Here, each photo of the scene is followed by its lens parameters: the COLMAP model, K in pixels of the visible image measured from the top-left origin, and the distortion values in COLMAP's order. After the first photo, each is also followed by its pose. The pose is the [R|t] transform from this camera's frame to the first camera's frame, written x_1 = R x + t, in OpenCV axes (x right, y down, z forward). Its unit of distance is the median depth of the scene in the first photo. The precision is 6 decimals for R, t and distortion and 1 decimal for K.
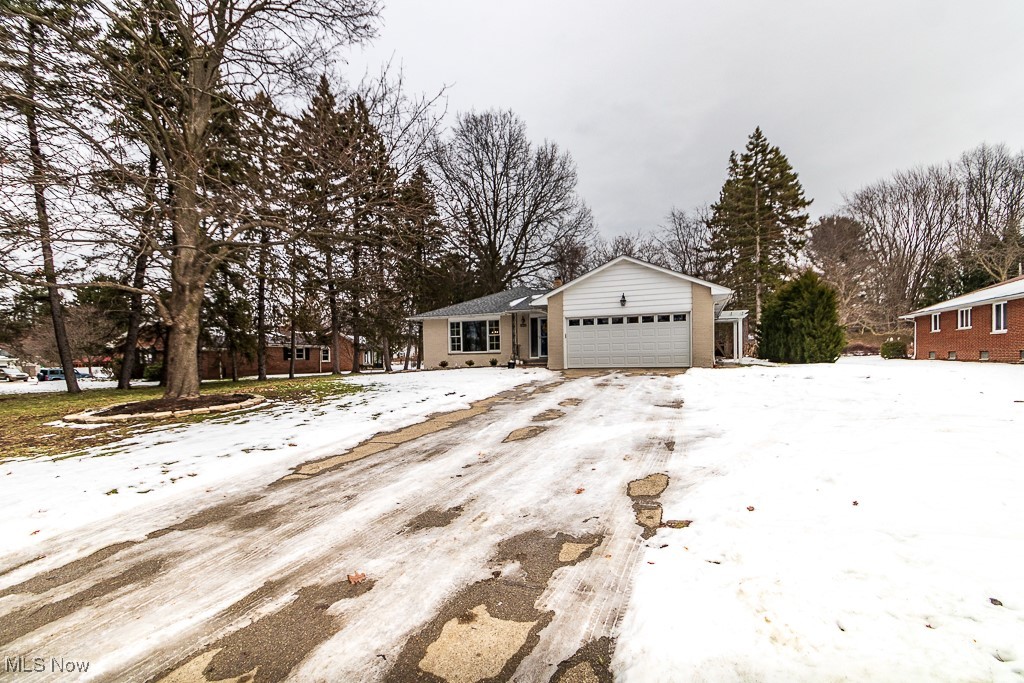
lens RADIAL K [[483.3, 0, 511.6], [0, 483.3, 362.7], [0, 0, 1]] dist [0.000840, -0.000174]
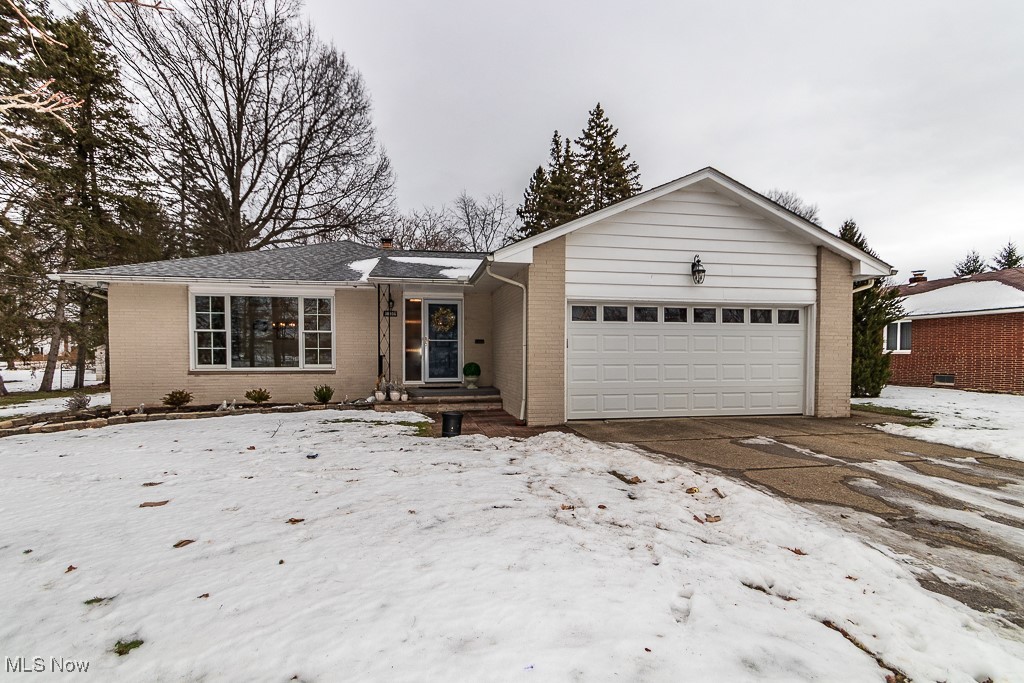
lens RADIAL K [[483.3, 0, 511.6], [0, 483.3, 362.7], [0, 0, 1]] dist [0.000840, -0.000174]
pose [[0.851957, 0.010209, 0.523511, -0.115021], [-0.012036, 0.999928, 0.000087, -0.029729], [-0.523473, -0.006375, 0.852019, 0.516447]]
